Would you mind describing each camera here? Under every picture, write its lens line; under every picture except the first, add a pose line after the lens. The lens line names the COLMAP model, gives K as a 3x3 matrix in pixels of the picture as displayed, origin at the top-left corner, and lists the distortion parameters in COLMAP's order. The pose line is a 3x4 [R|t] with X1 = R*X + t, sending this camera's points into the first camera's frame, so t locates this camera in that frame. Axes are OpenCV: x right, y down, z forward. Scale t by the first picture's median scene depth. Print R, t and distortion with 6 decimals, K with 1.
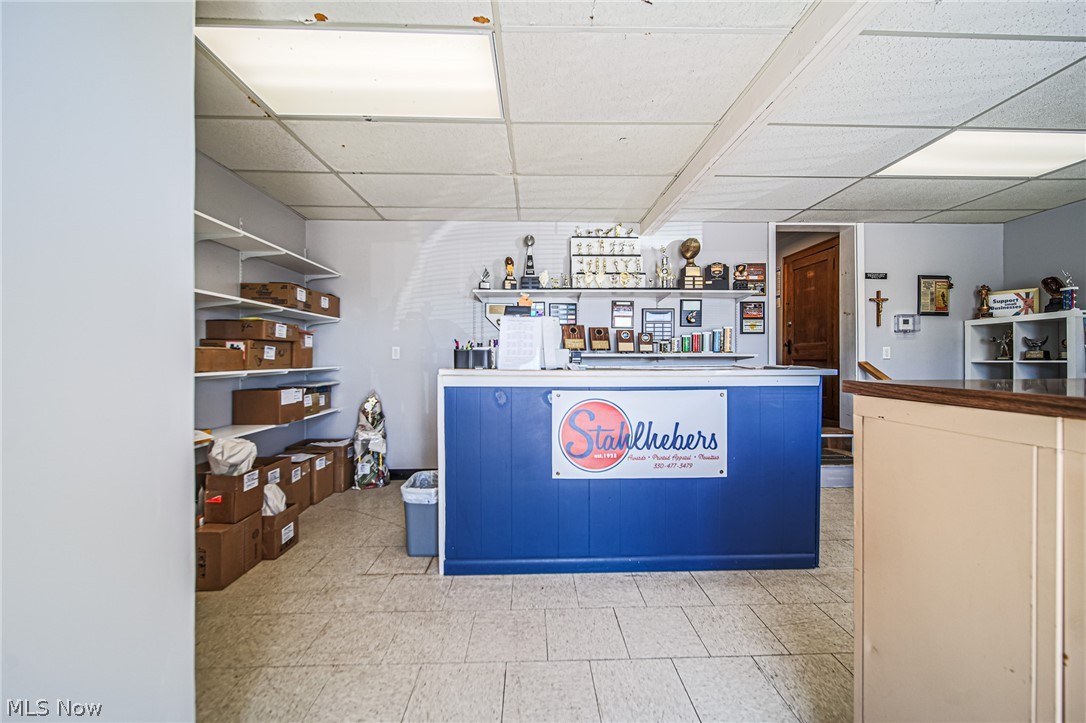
lens RADIAL K [[405.6, 0, 542.9], [0, 405.6, 356.9], [0, 0, 1]] dist [0.000505, 0.000172]
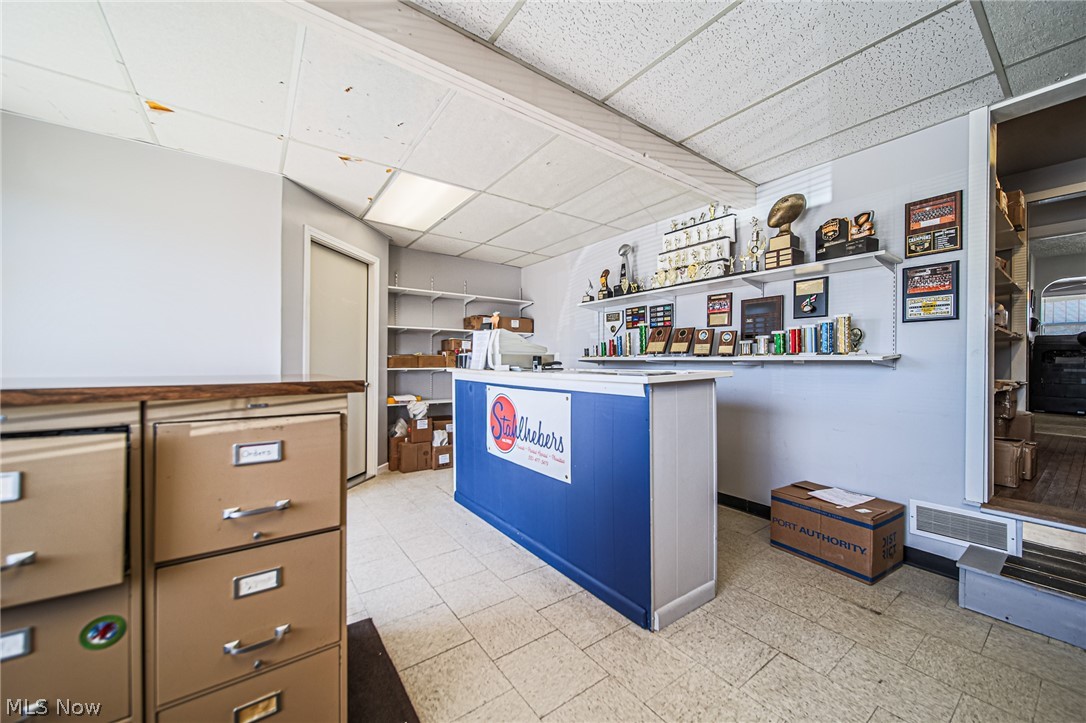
lens RADIAL K [[405.6, 0, 540.4], [0, 405.6, 362.9], [0, 0, 1]] dist [0.000505, 0.000172]
pose [[0.560122, 0.006064, -0.828388, 0.923275], [-0.002481, 0.999981, 0.005642, 0.000844], [0.828406, -0.001105, 0.560126, 0.300672]]
